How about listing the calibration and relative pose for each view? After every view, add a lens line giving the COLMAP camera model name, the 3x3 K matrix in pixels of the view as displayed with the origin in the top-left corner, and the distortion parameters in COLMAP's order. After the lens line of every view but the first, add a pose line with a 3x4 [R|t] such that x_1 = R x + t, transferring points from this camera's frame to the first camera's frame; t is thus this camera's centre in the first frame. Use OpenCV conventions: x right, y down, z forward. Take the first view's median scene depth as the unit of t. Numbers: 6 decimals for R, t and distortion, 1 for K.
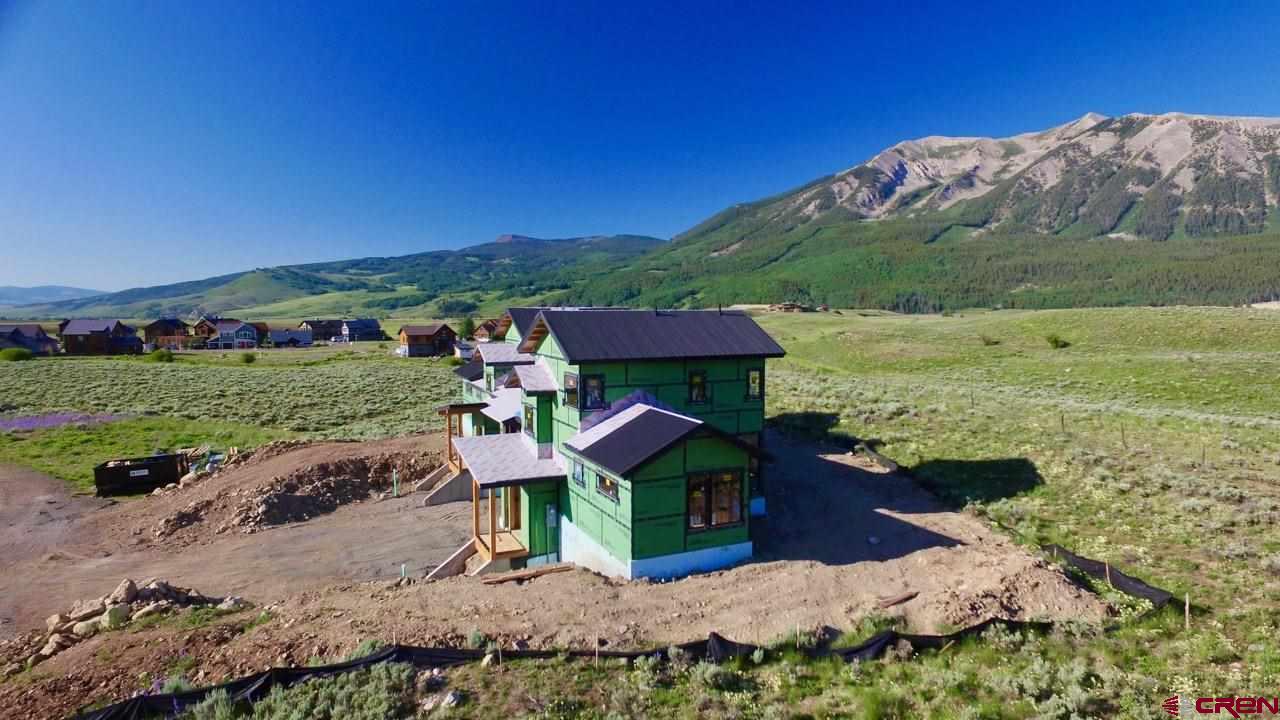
lens RADIAL K [[748.9, 0, 650.0], [0, 748.9, 365.2], [0, 0, 1]] dist [-0.003267, 0.007032]
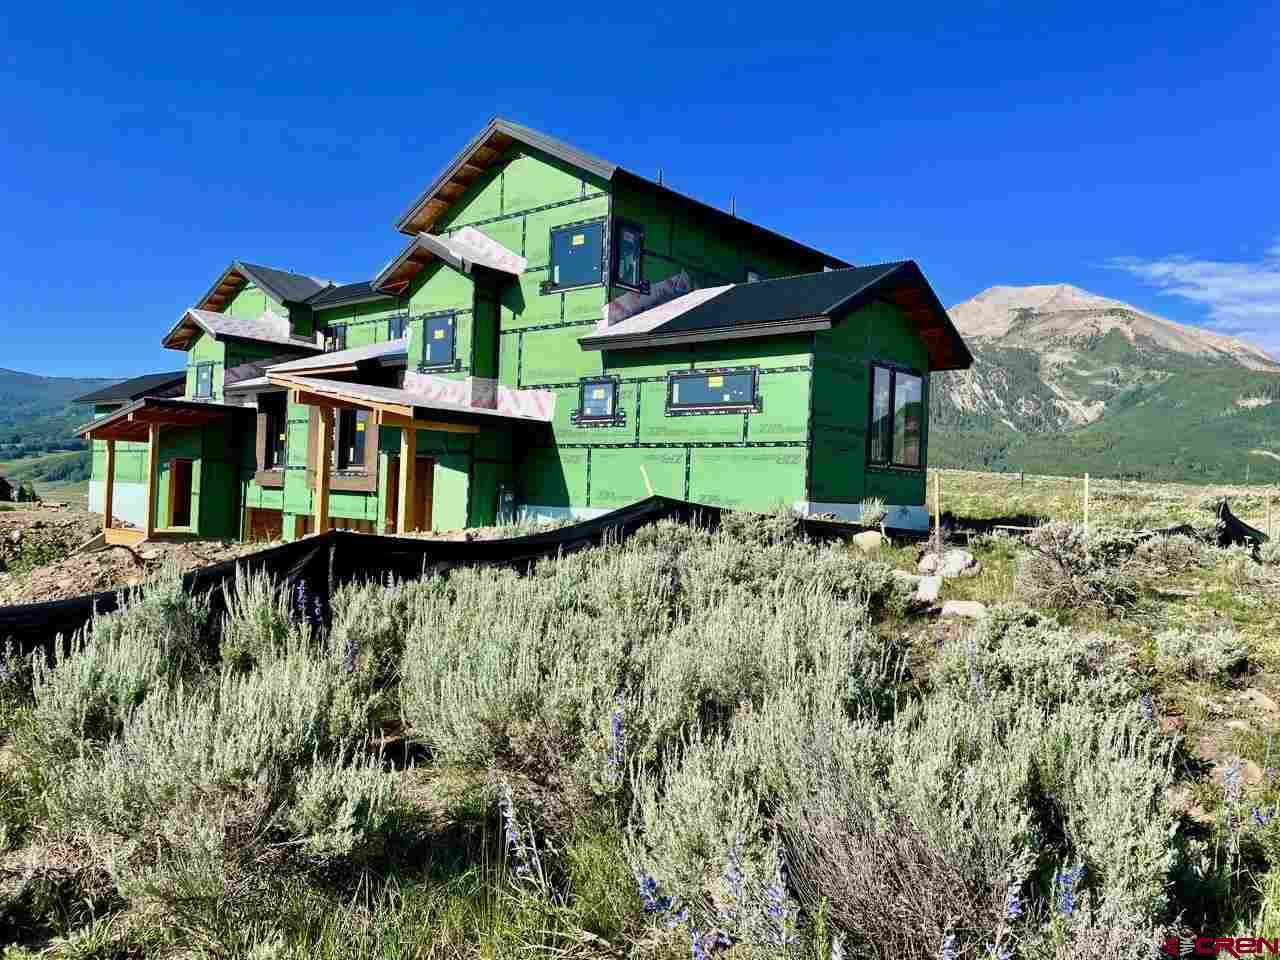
lens RADIAL K [[964.3, 0, 643.2], [0, 964.3, 476.6], [0, 0, 1]] dist [0.085515, -0.099671]
pose [[0.914994, 0.039089, 0.401569, -0.308764], [-0.001955, 0.995714, -0.092468, 0.236130], [-0.403462, 0.083823, 0.911149, 0.337648]]
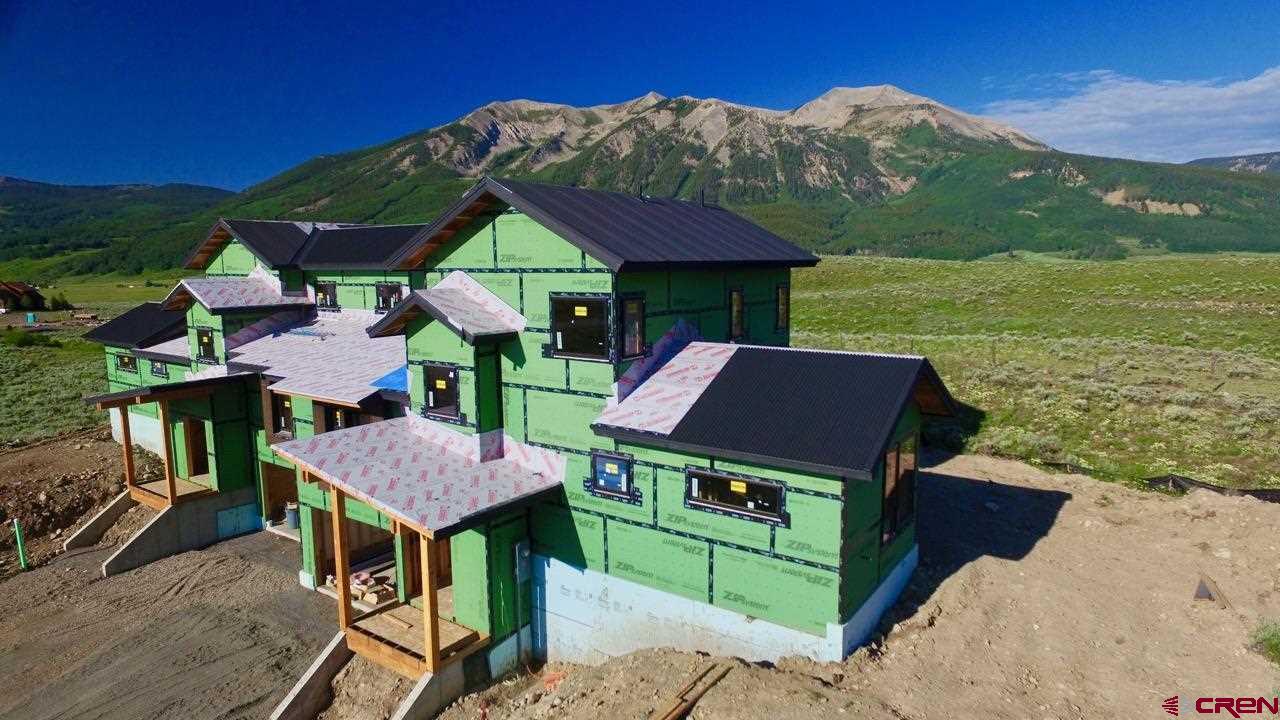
lens RADIAL K [[748.9, 0, 649.7], [0, 748.9, 359.0], [0, 0, 1]] dist [-0.003267, 0.007032]
pose [[0.869123, -0.073329, 0.489130, -0.300705], [0.051029, 0.996965, 0.058790, 0.026282], [-0.491957, -0.026136, 0.870227, 0.473895]]
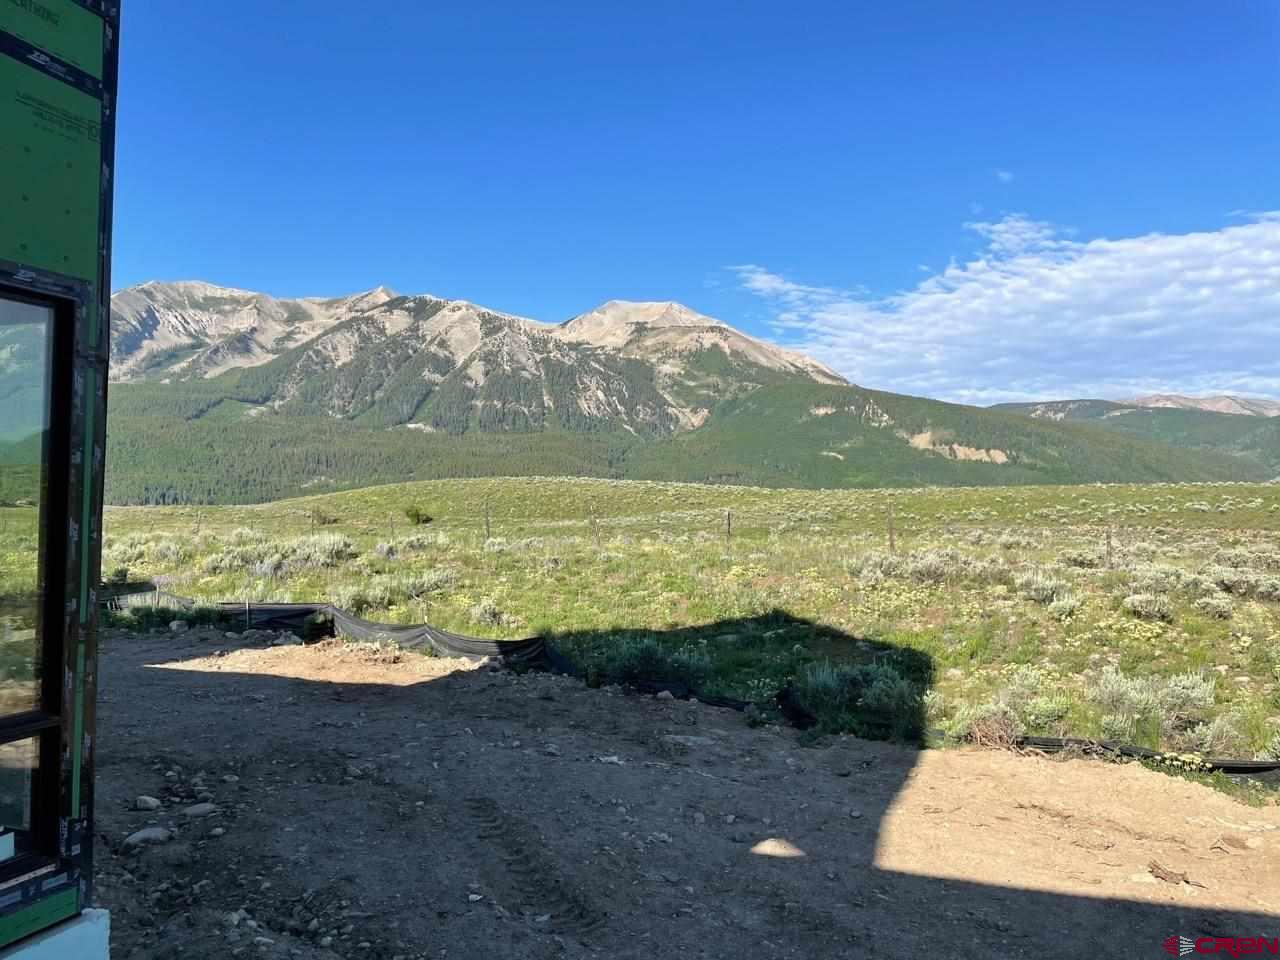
lens RADIAL K [[964.3, 0, 654.1], [0, 964.3, 472.2], [0, 0, 1]] dist [0.085515, -0.099671]
pose [[0.698387, 0.030015, 0.715091, 0.106527], [0.051040, 0.994488, -0.091590, 0.134136], [-0.713898, 0.100463, 0.693005, 0.861428]]
